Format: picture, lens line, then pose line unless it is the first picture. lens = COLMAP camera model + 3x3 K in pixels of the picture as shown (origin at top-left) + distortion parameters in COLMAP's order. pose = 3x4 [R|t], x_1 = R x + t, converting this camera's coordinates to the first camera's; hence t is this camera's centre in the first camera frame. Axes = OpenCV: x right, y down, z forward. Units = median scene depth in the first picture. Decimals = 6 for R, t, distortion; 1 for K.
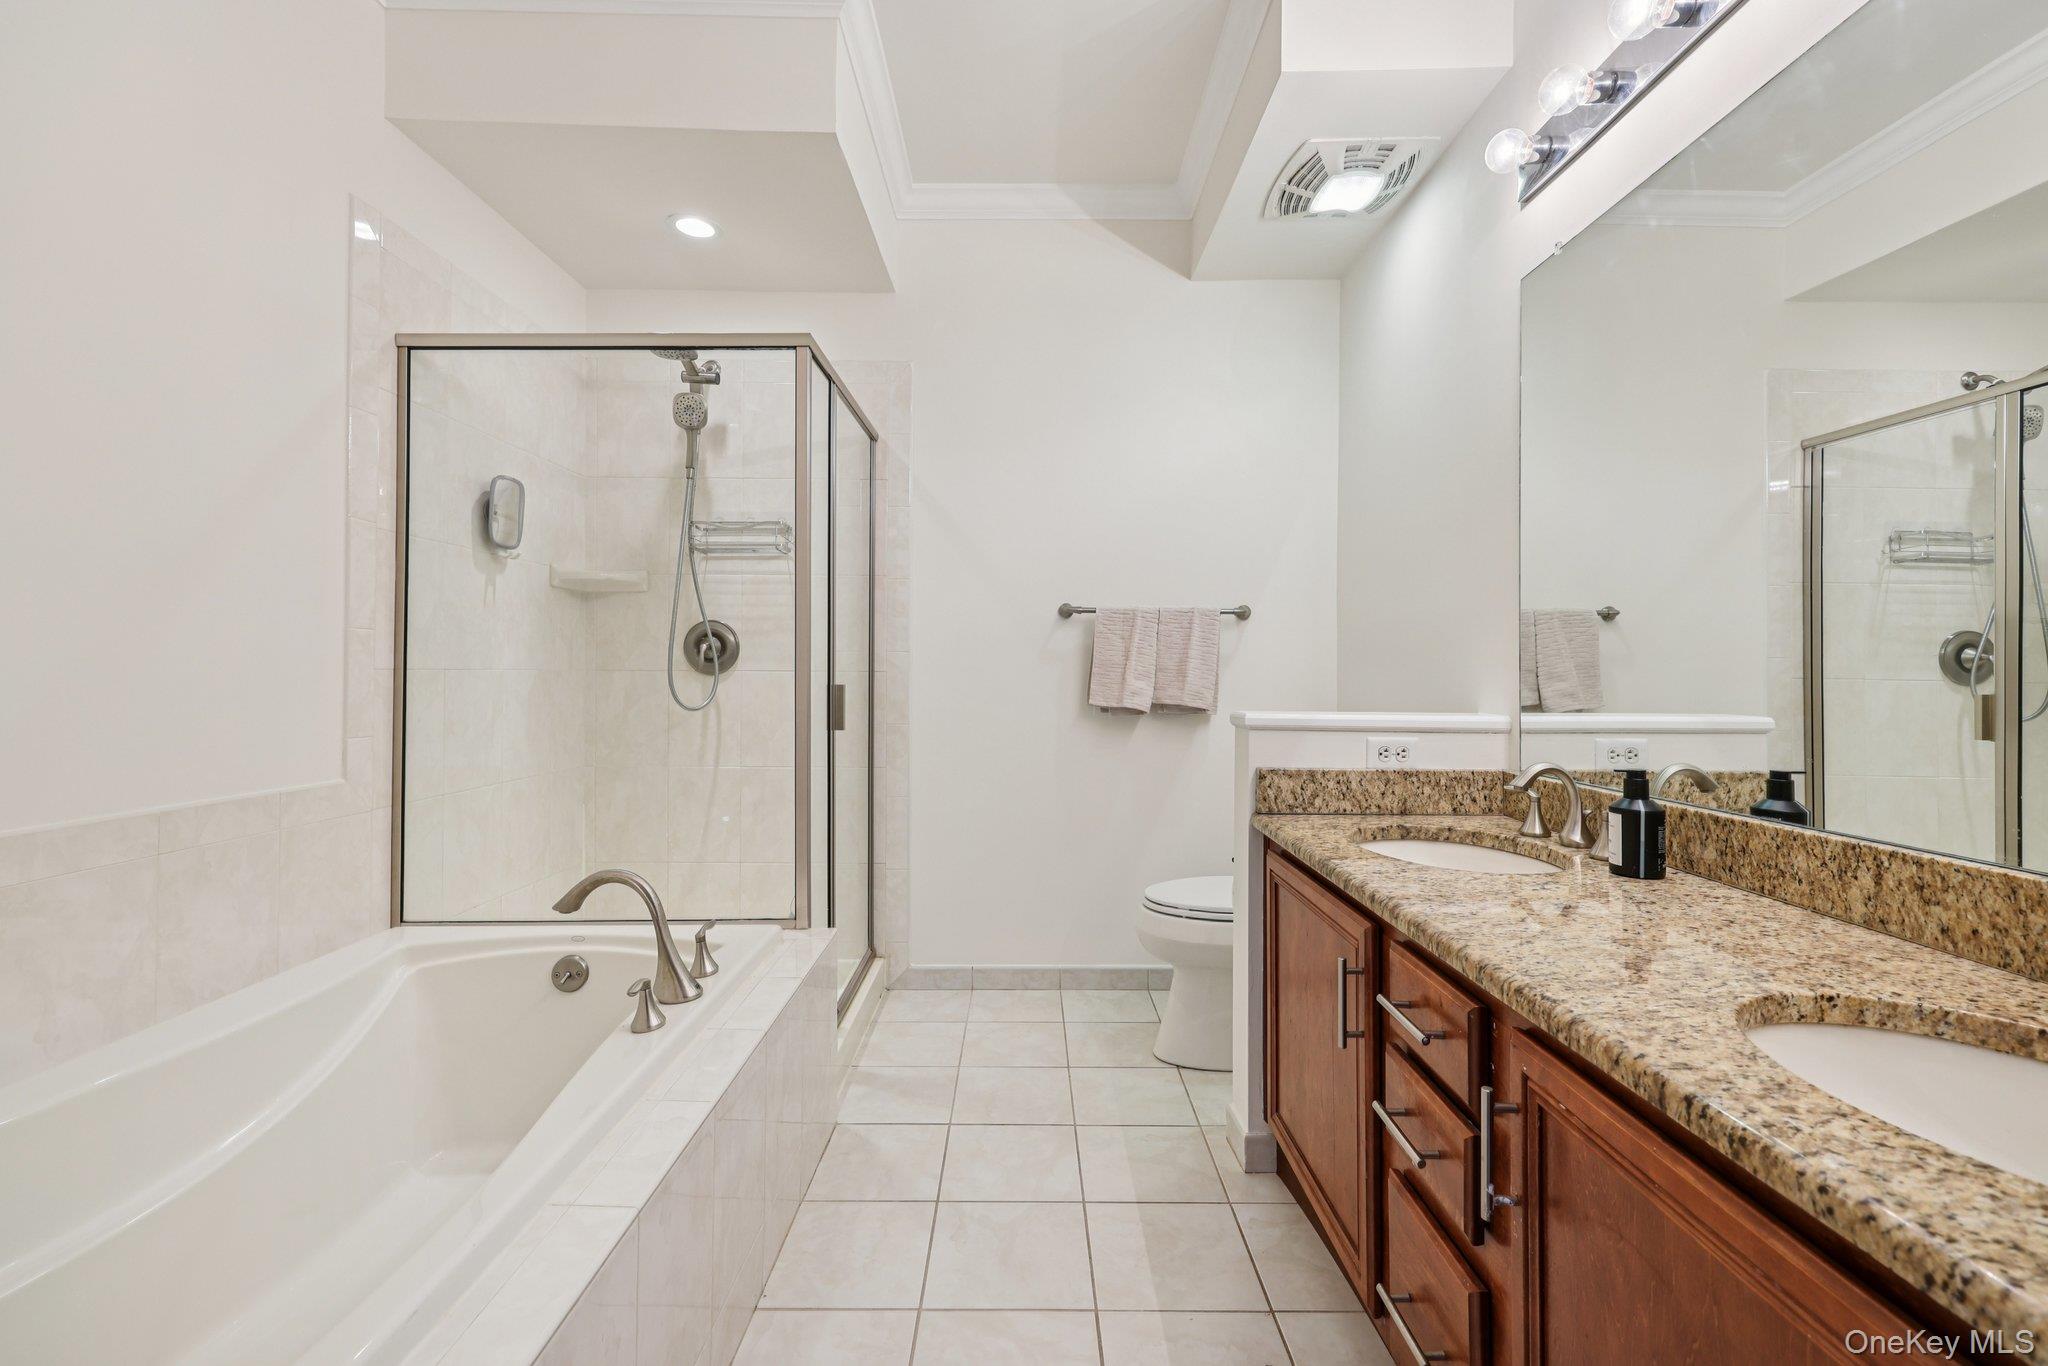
lens RADIAL K [[841.9, 0, 1029.0], [0, 841.9, 674.6], [0, 0, 1]] dist [-0.002925, -0.000257]
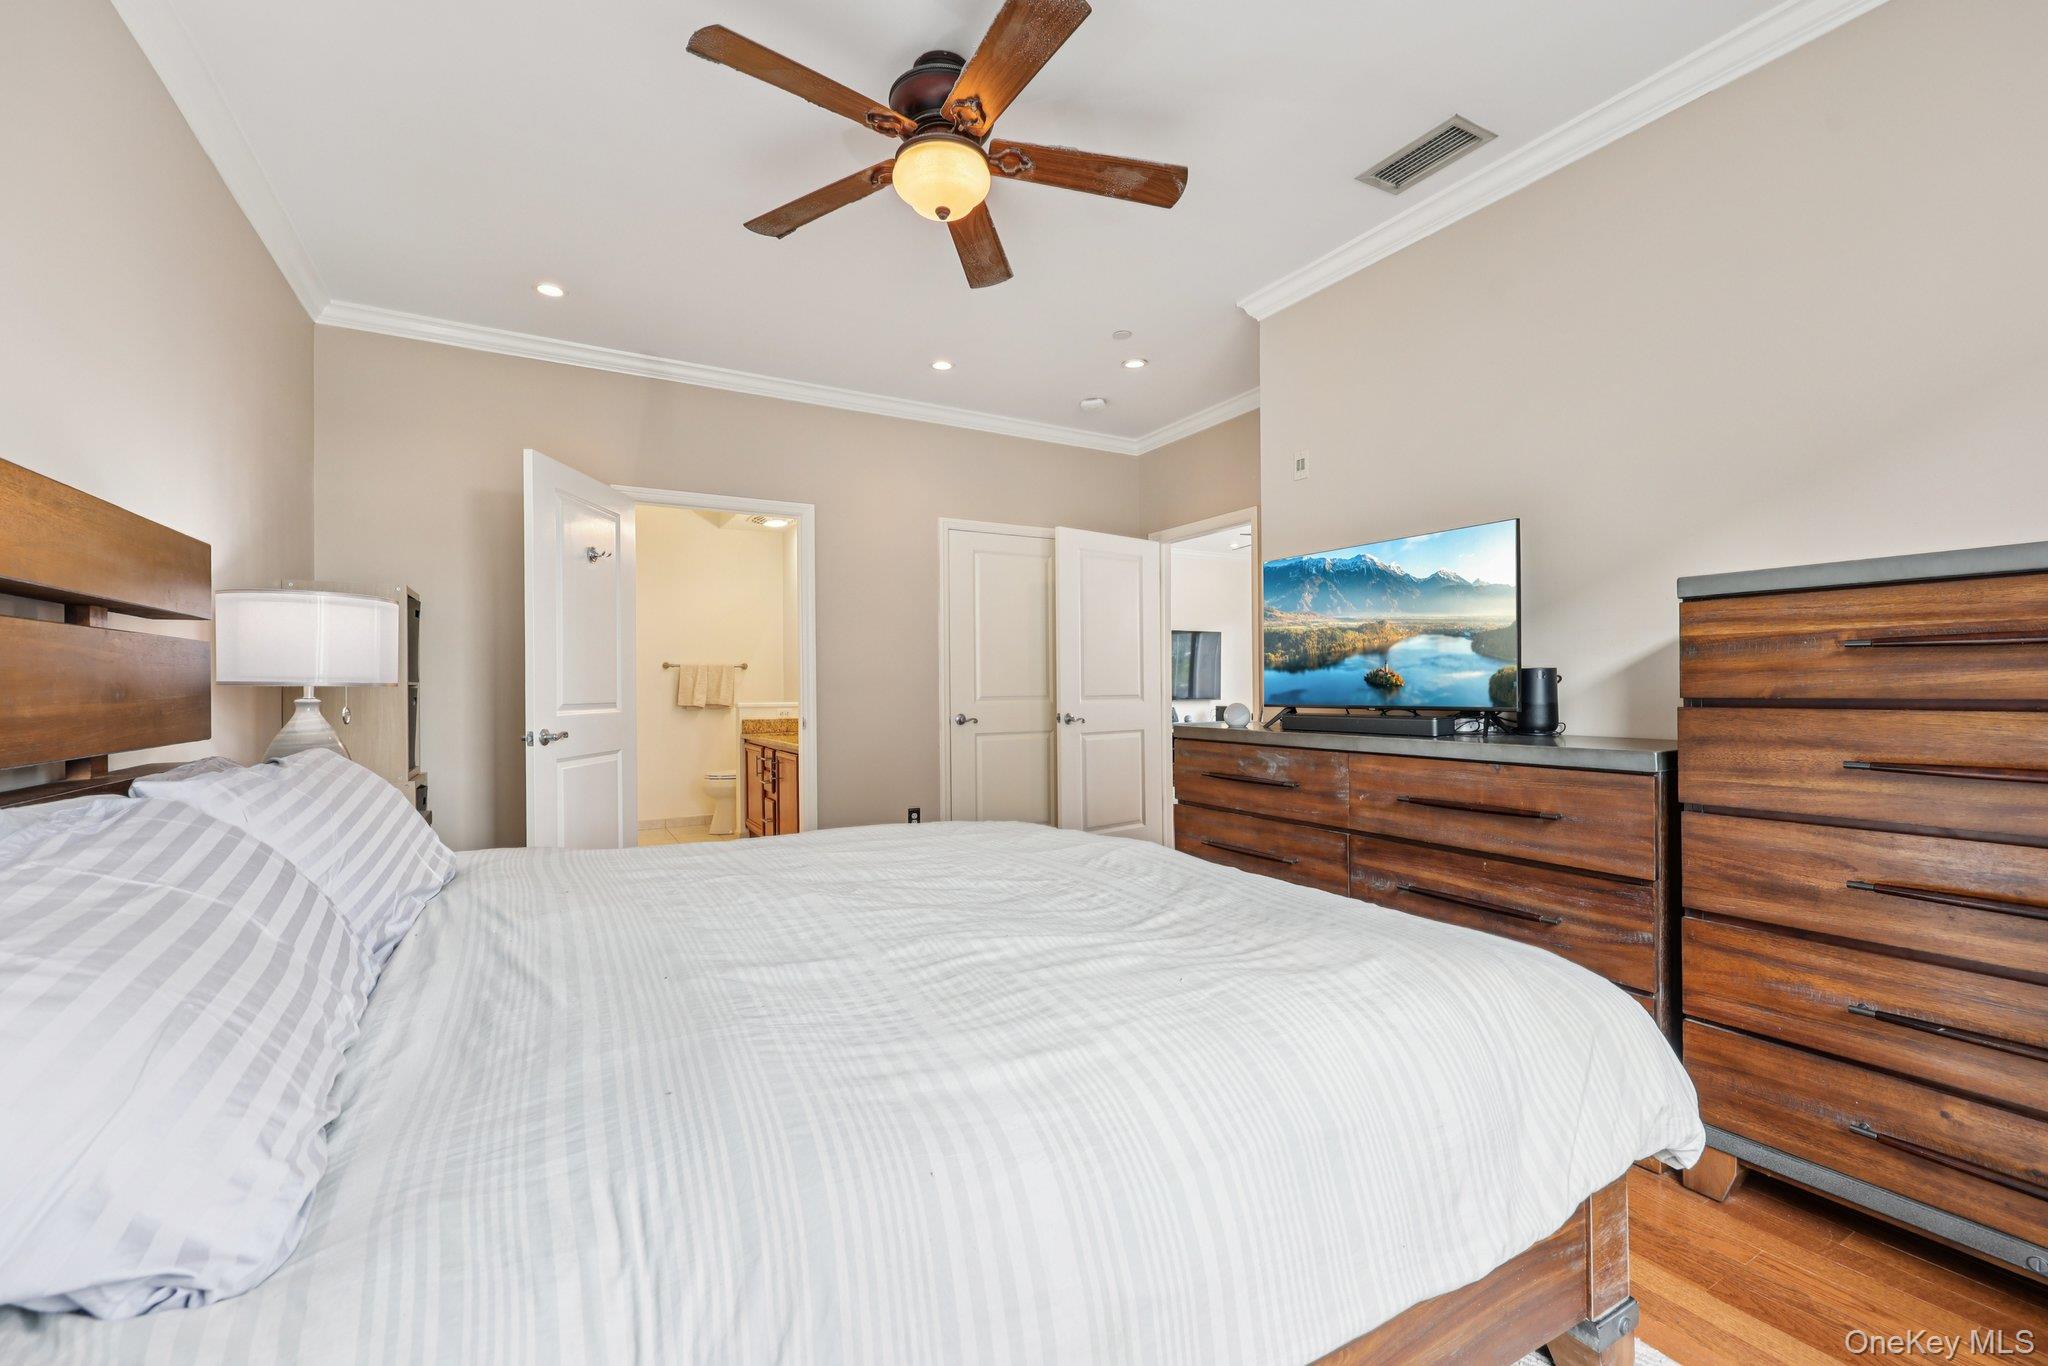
lens RADIAL K [[841.9, 0, 1027.1], [0, 841.9, 689.2], [0, 0, 1]] dist [-0.002925, -0.000257]
pose [[0.863579, -0.015307, 0.503981, -0.275462], [0.012839, 0.999883, 0.008367, -0.015947], [-0.504050, -0.000755, 0.863674, -1.557787]]
